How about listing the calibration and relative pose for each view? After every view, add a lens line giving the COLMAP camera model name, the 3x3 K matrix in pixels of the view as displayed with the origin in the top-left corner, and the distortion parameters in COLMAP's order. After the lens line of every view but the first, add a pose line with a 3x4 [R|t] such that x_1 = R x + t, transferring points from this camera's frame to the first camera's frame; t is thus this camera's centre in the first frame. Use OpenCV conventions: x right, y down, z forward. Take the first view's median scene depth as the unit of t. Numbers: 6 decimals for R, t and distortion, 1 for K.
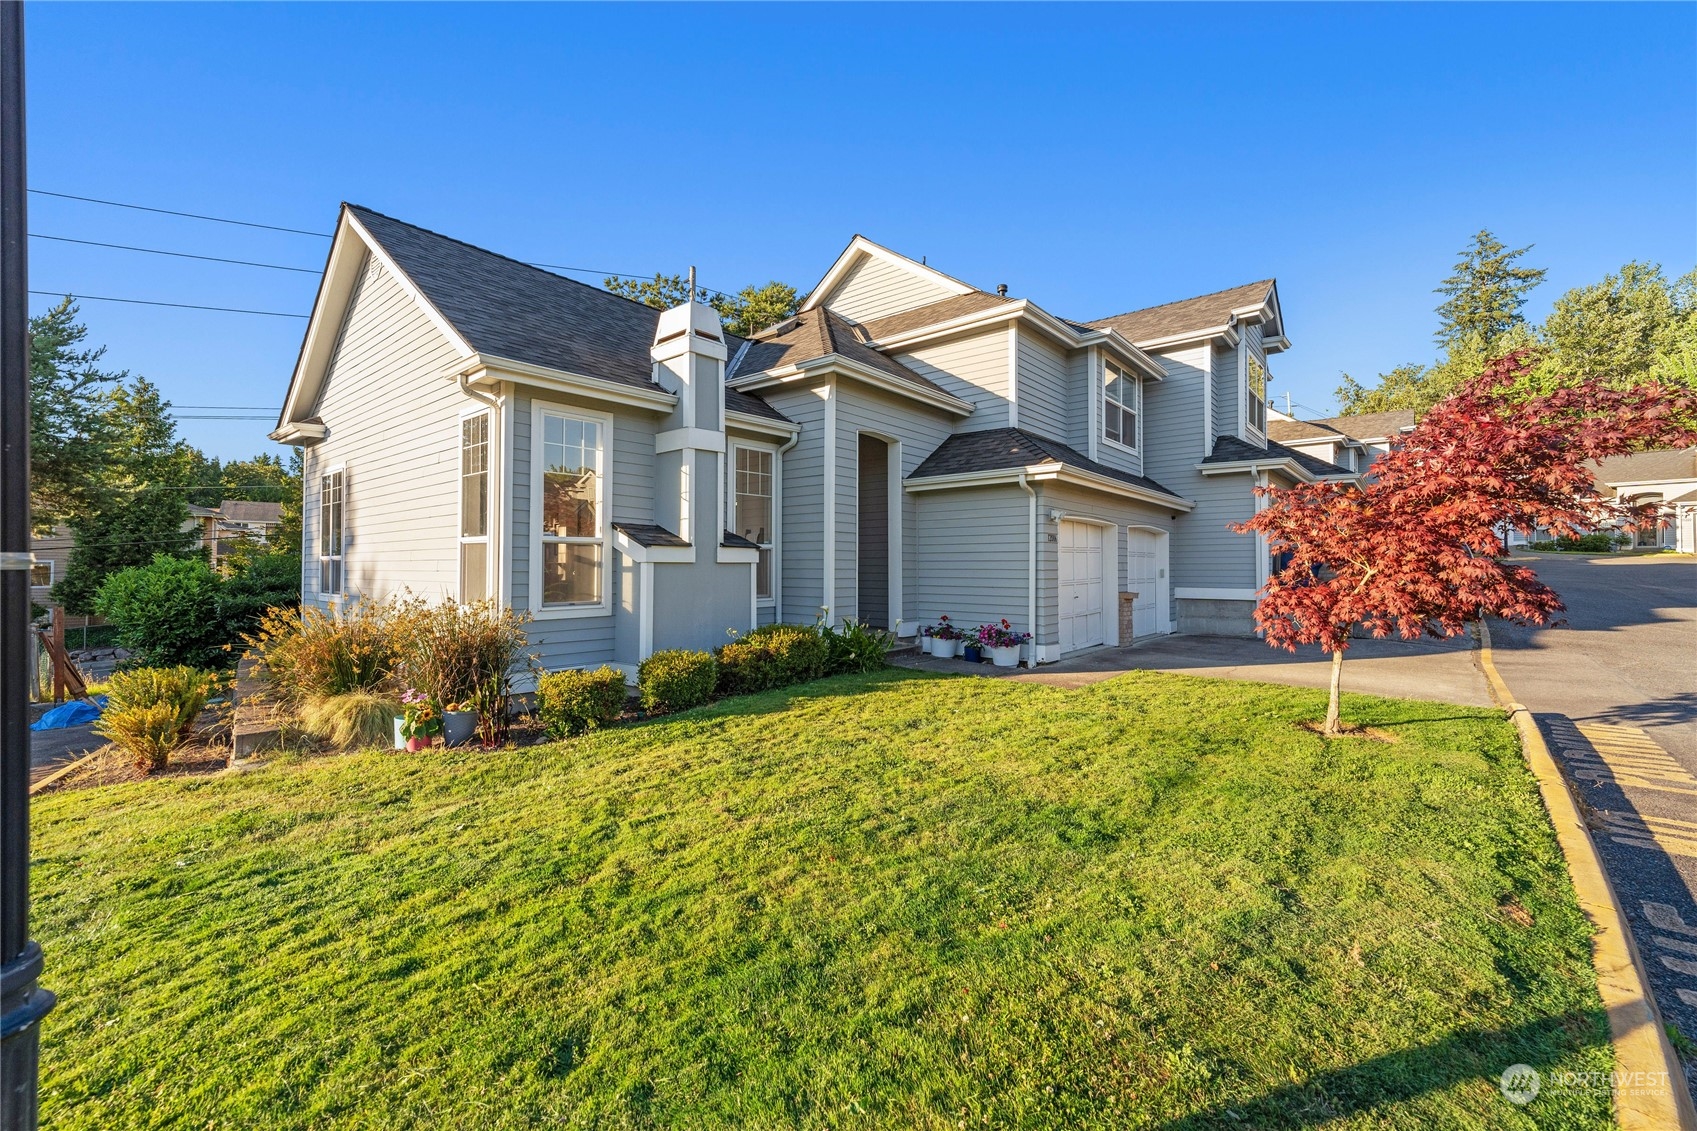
lens RADIAL K [[698.7, 0, 844.8], [0, 698.7, 561.8], [0, 0, 1]] dist [0.005960, 0.000304]
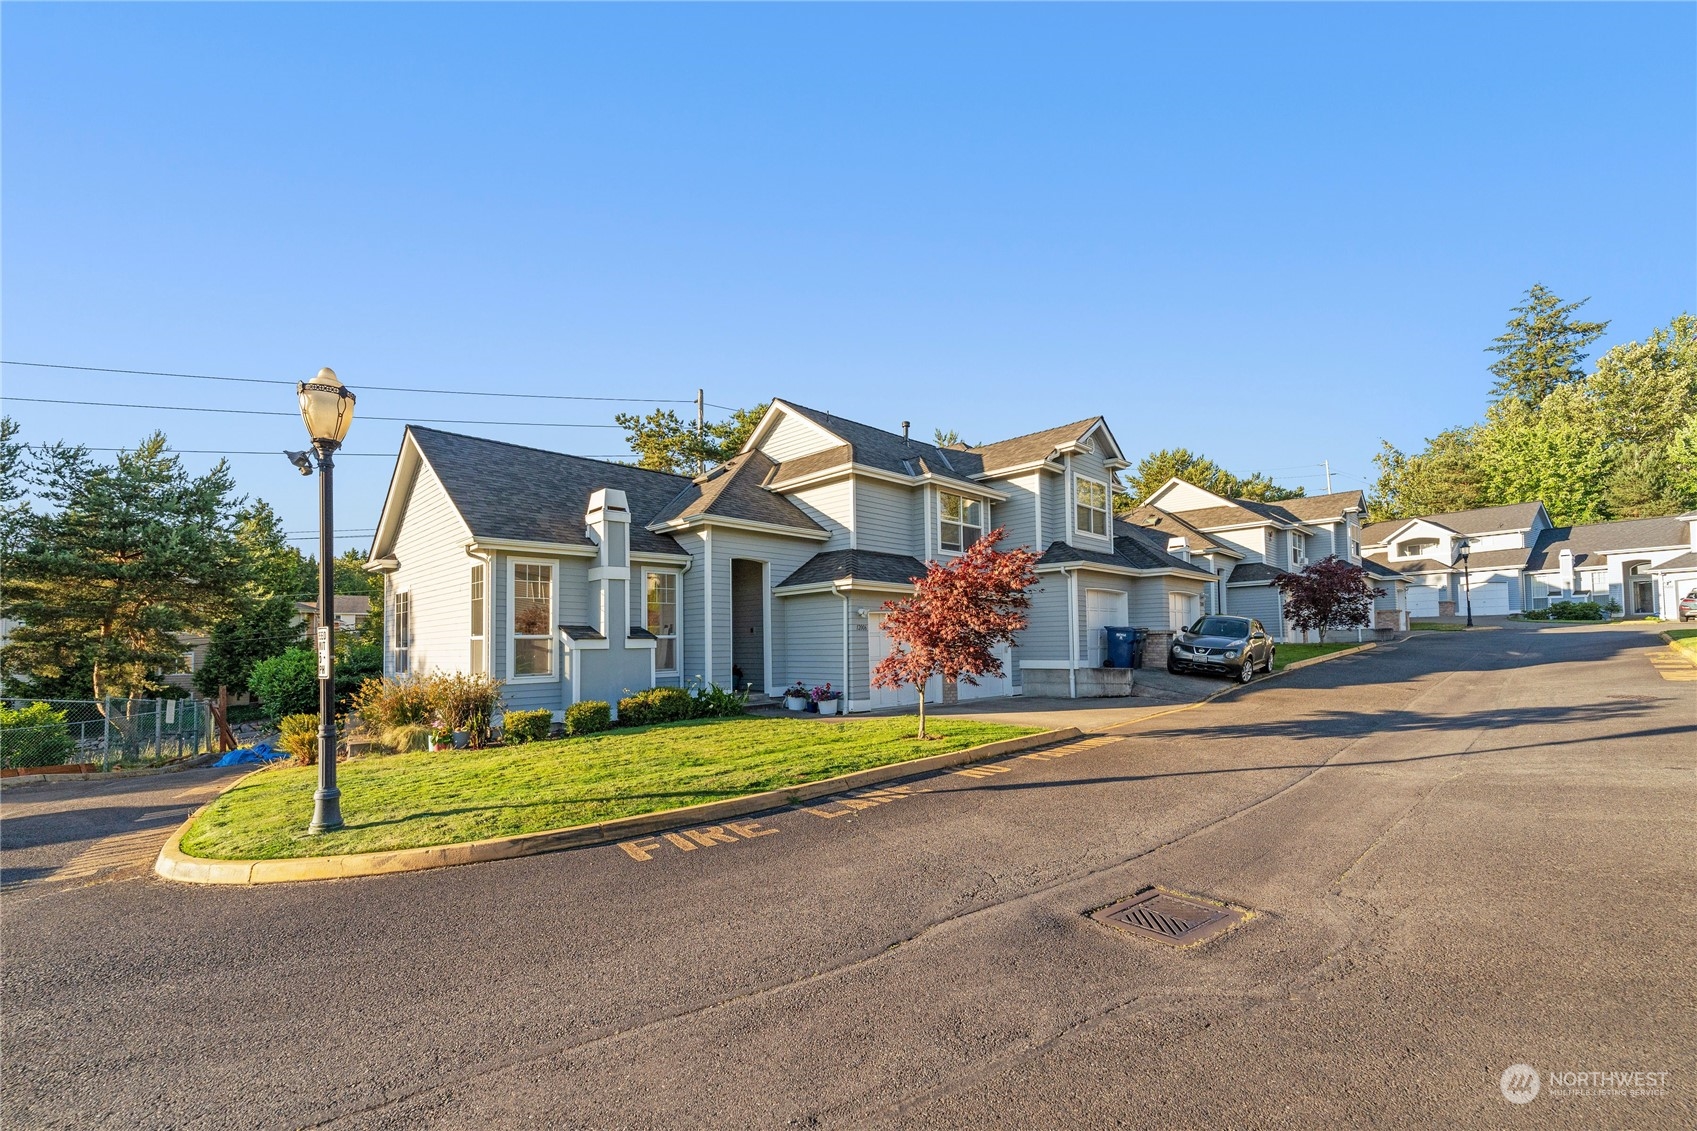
lens RADIAL K [[716.1, 0, 846.9], [0, 716.1, 627.0], [0, 0, 1]] dist [0.004074, -0.000039]
pose [[0.995955, -0.019177, -0.087779, 0.386274], [0.017566, 0.999663, -0.019091, -0.006489], [0.088116, 0.017472, 0.995957, -0.489070]]
